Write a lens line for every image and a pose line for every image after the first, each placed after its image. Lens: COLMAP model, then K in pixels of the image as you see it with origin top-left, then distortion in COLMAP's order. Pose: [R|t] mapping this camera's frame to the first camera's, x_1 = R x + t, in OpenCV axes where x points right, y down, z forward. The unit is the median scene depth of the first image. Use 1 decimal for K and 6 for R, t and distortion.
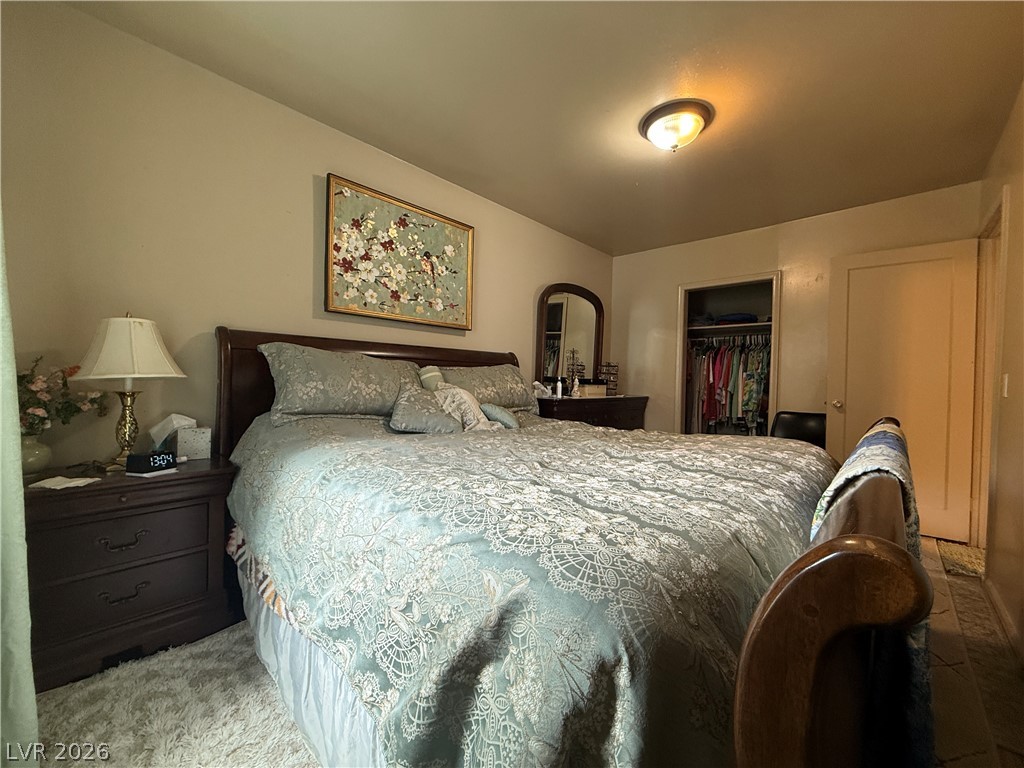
lens RADIAL K [[411.6, 0, 510.4], [0, 411.6, 381.3], [0, 0, 1]] dist [0.000814, -0.000357]
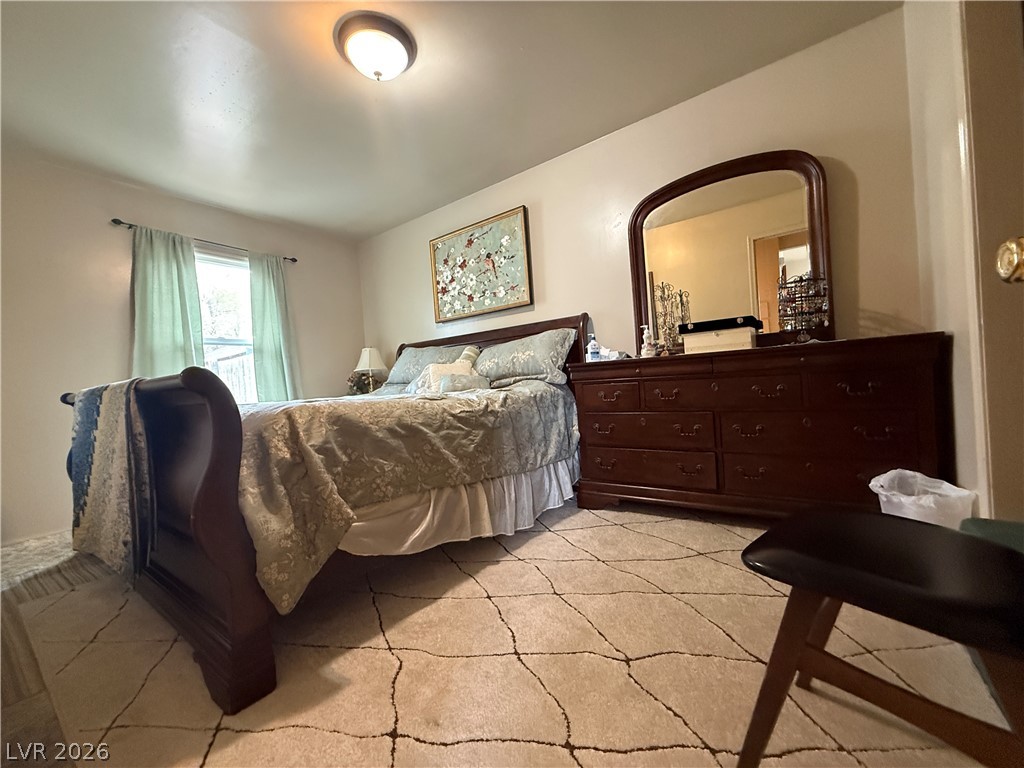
lens RADIAL K [[411.6, 0, 512.0], [0, 411.6, 390.3], [0, 0, 1]] dist [0.000814, -0.000357]
pose [[0.107823, -0.008548, -0.994133, 1.116463], [0.063438, 0.997984, -0.001700, 0.112972], [0.992144, -0.062882, 0.108148, 0.980064]]
